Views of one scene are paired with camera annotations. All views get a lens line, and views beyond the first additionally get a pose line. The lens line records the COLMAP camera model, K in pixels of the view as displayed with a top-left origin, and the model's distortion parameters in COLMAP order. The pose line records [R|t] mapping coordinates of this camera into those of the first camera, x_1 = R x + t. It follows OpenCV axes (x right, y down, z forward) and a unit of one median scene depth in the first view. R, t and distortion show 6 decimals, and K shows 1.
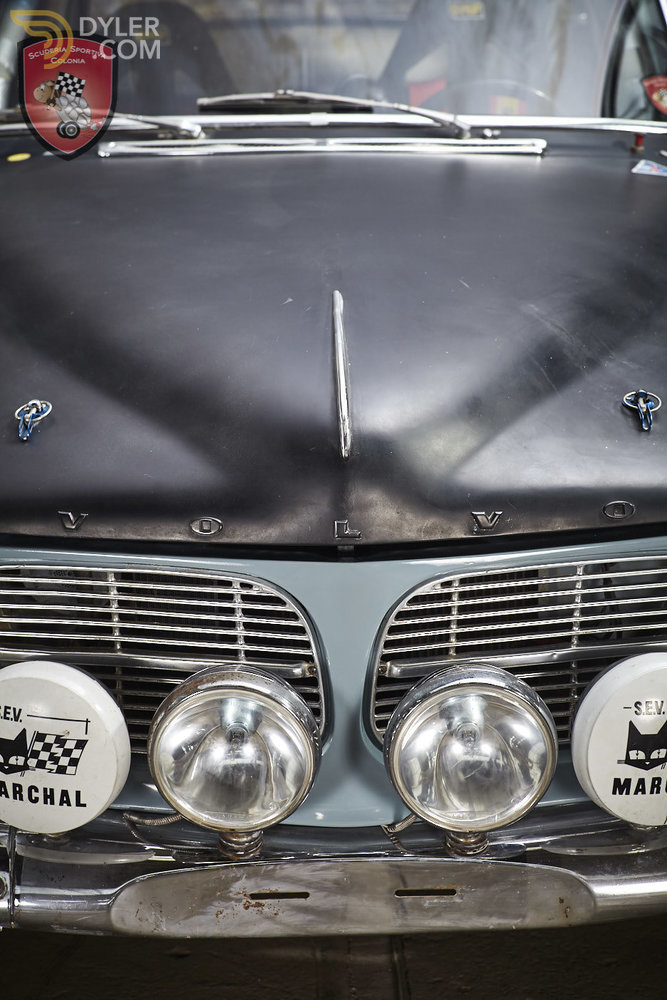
lens RADIAL K [[2461.5, 0, 335.2], [0, 2461.5, 500.2], [0, 0, 1]] dist [-0.005445, 0.000000]
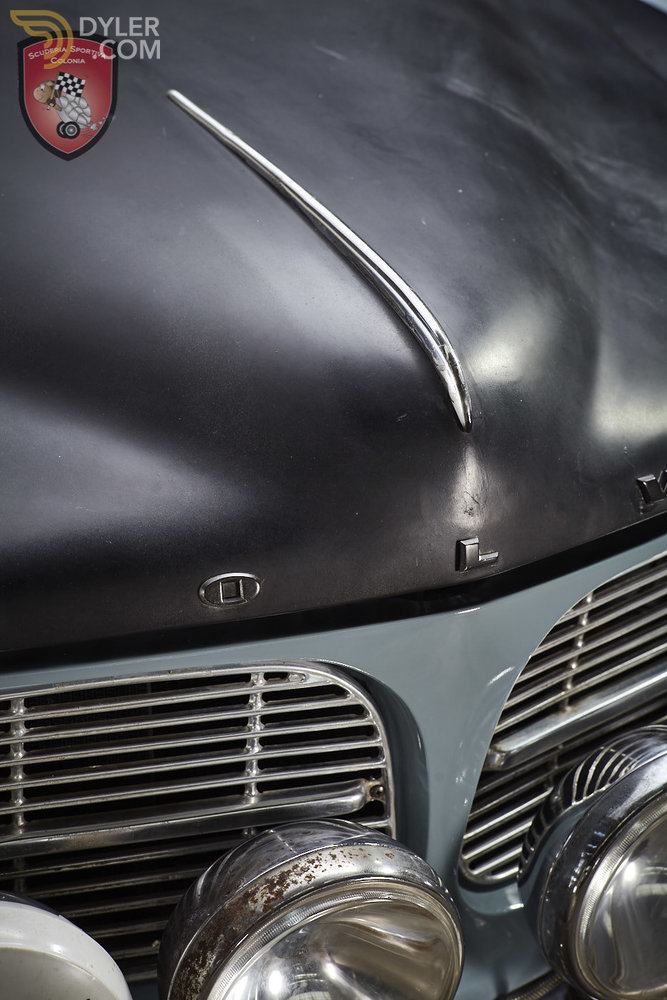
lens RADIAL K [[2461.5, 0, 326.3], [0, 2461.5, 509.3], [0, 0, 1]] dist [-0.005445, 0.000000]
pose [[0.878220, -0.174825, 0.445159, -0.264741], [0.110707, 0.979824, 0.166397, -0.091719], [-0.465268, -0.096851, 0.879856, 0.521941]]
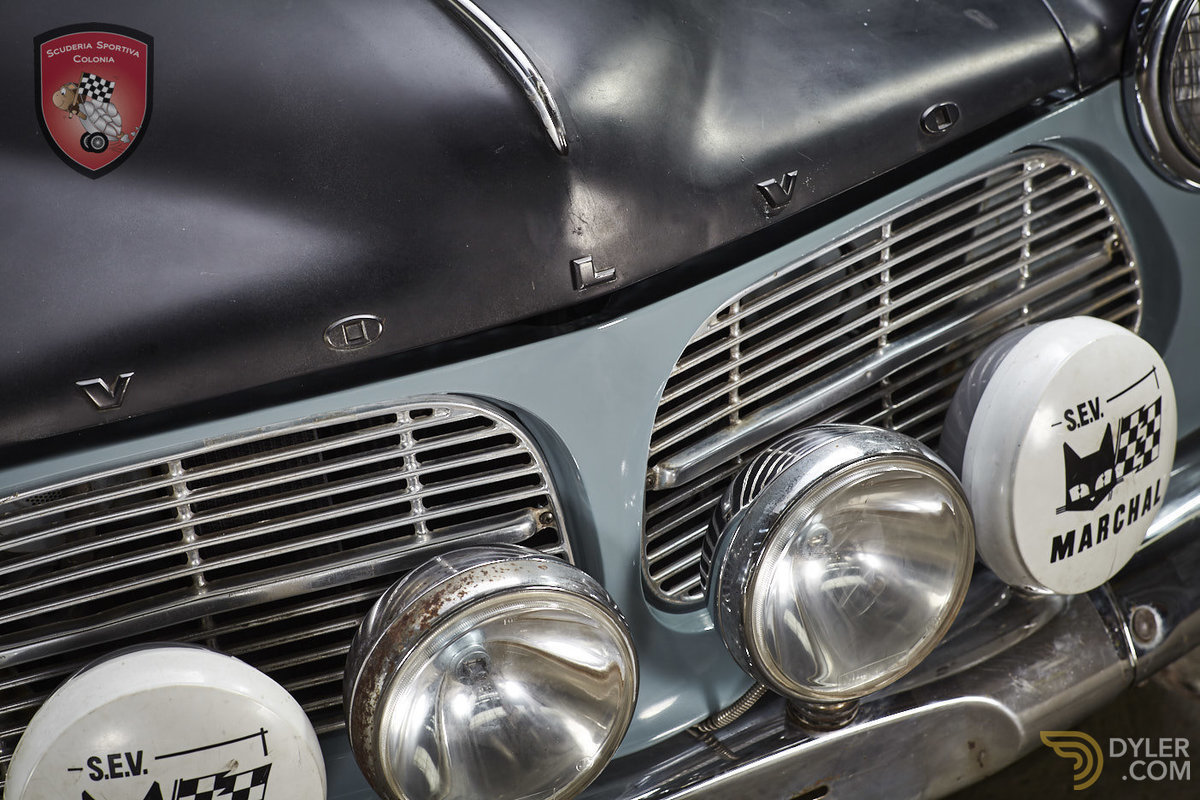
lens RADIAL K [[2953.9, 0, 603.1], [0, 2953.9, 390.2], [0, 0, 1]] dist [-0.005445, 0.000000]
pose [[0.883890, -0.286983, 0.369295, -0.251703], [0.245750, 0.956803, 0.155353, -0.066775], [-0.397927, -0.046561, 0.916235, 0.359606]]
